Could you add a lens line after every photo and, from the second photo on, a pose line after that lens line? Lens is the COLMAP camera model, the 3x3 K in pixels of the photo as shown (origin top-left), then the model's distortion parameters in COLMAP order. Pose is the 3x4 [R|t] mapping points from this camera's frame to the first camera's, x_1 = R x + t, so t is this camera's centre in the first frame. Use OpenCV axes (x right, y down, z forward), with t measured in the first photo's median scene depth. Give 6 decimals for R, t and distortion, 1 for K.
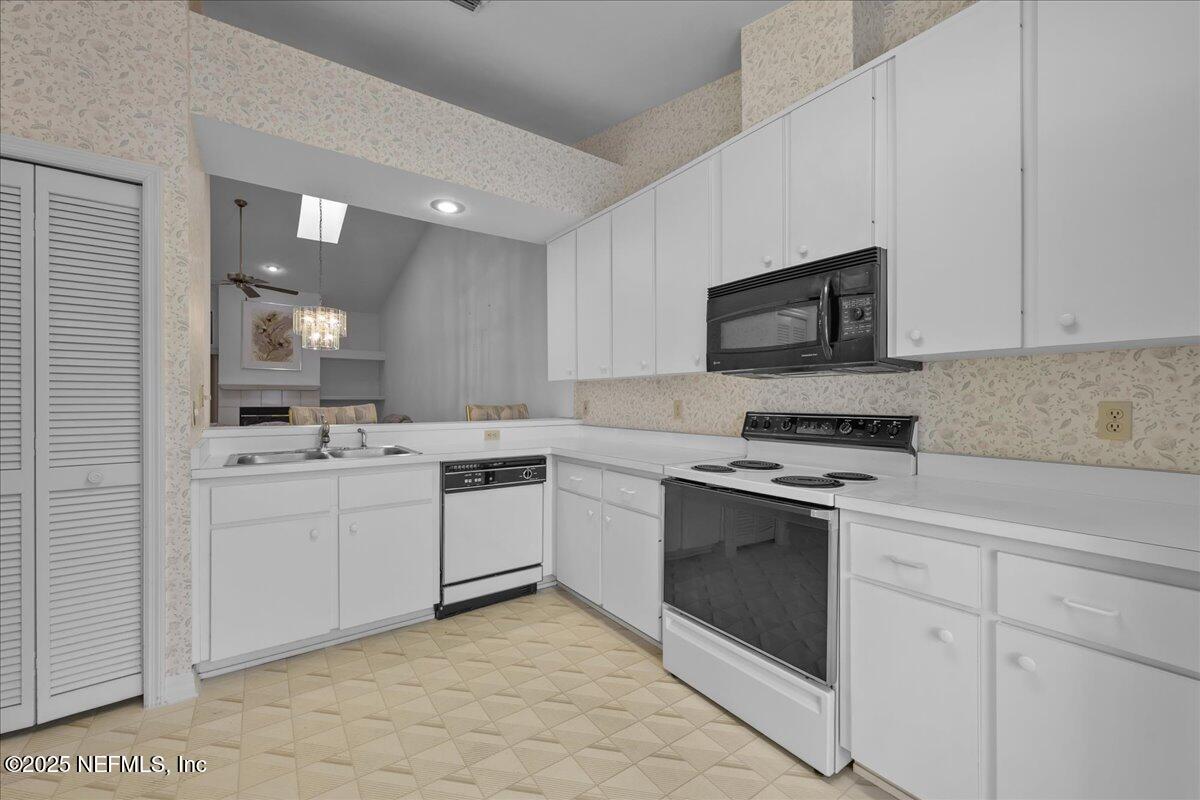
lens RADIAL K [[470.4, 0, 600.7], [0, 470.4, 399.7], [0, 0, 1]] dist [-0.001884, 0.000350]
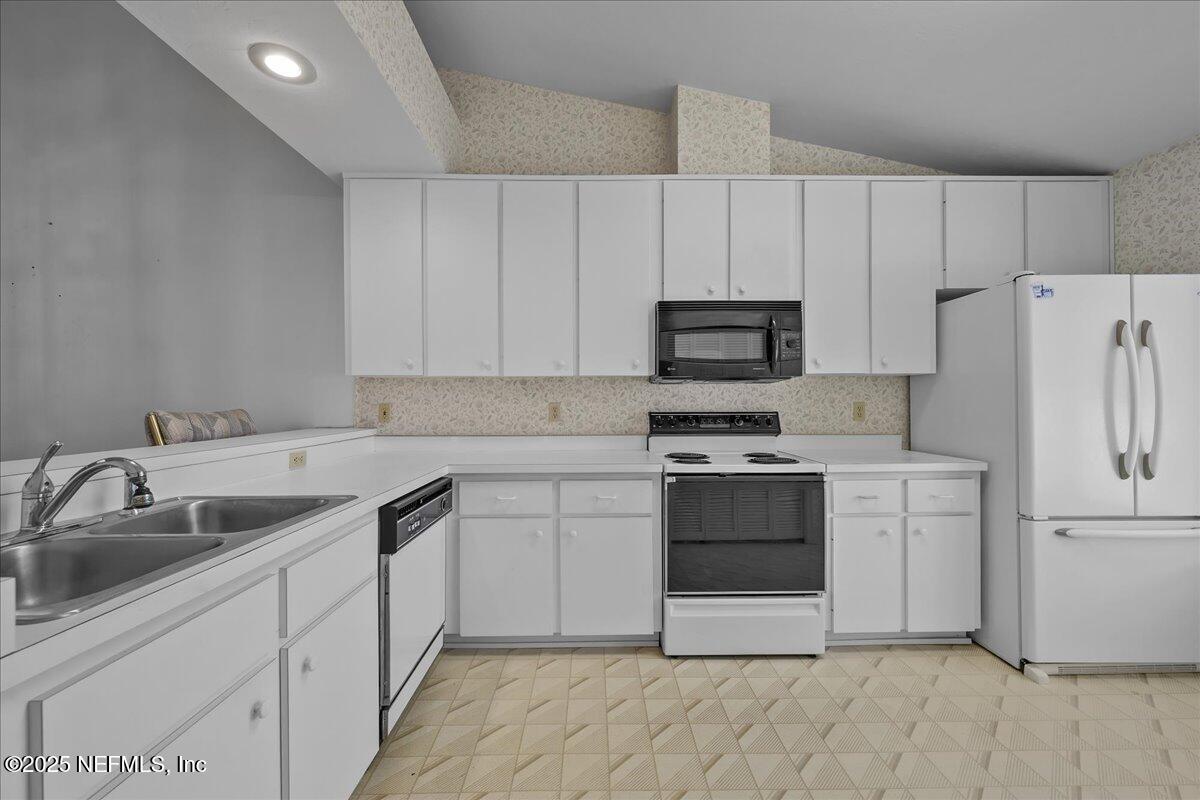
lens RADIAL K [[470.4, 0, 603.1], [0, 470.4, 400.7], [0, 0, 1]] dist [-0.001884, 0.000350]
pose [[0.575346, -0.001785, 0.817908, -0.802978], [0.001545, 0.999998, 0.001096, -0.004024], [-0.817909, 0.000633, 0.575348, 0.501274]]
